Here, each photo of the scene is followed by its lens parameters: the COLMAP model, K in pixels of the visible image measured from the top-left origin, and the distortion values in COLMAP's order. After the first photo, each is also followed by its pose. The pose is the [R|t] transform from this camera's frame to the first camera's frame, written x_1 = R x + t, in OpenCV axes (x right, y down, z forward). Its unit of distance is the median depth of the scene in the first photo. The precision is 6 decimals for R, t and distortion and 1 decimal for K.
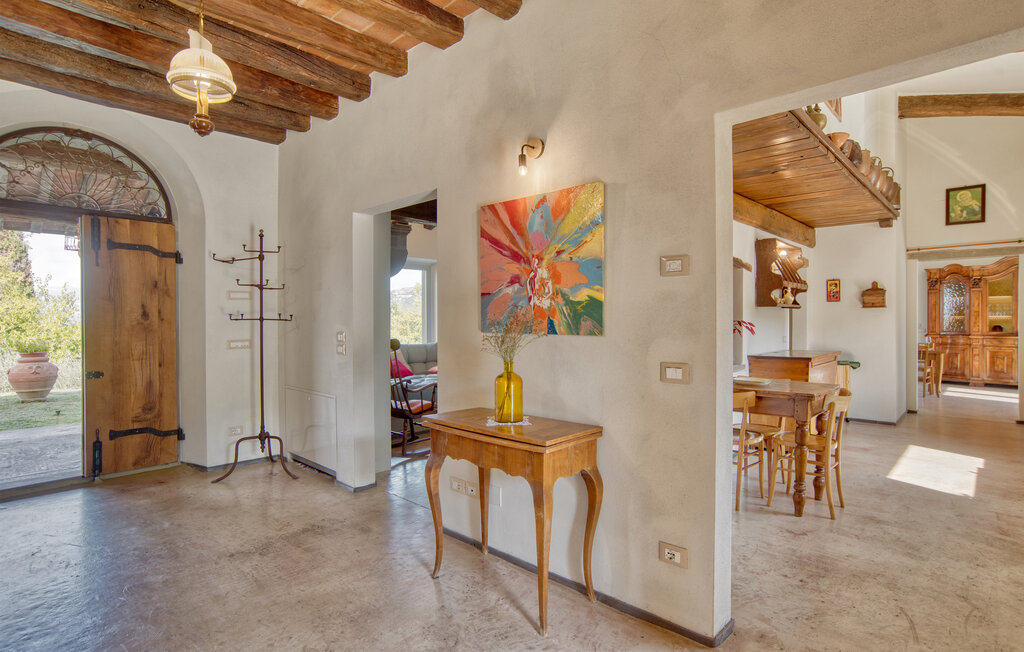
lens RADIAL K [[520.0, 0, 505.2], [0, 520.0, 324.1], [0, 0, 1]] dist [-0.026558, 0.017697]
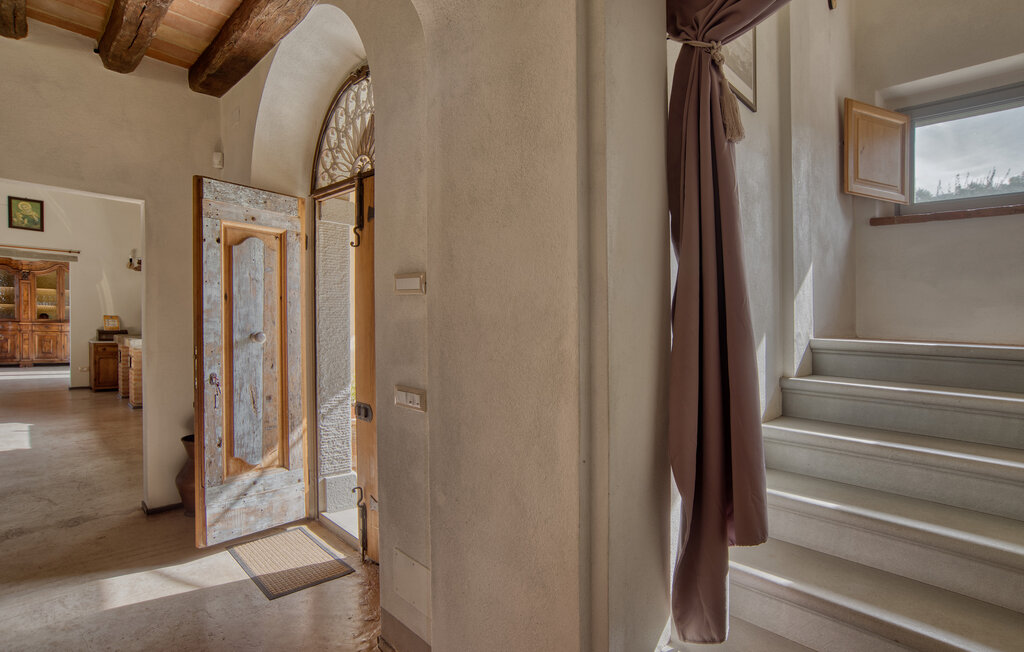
lens RADIAL K [[501.1, 0, 519.7], [0, 501.1, 332.2], [0, 0, 1]] dist [0.014400, 0.003021]
pose [[0.030598, -0.029099, 0.999108, -0.262411], [-0.019444, 0.999370, 0.029703, -0.015244], [-0.999343, -0.020335, 0.030013, -0.185461]]
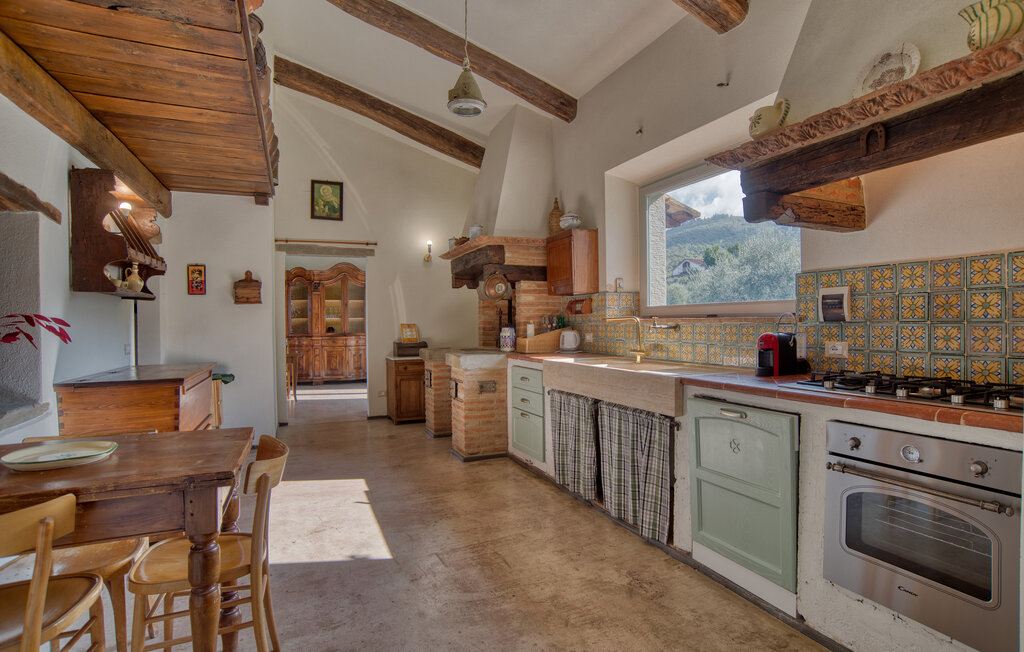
lens RADIAL K [[520.0, 0, 512.5], [0, 520.0, 325.1], [0, 0, 1]] dist [-0.026558, 0.017697]
pose [[0.399902, -0.006582, 0.916534, 0.146567], [0.016561, 0.999863, -0.000045, 0.007389], [-0.916408, 0.015197, 0.399956, 0.303741]]
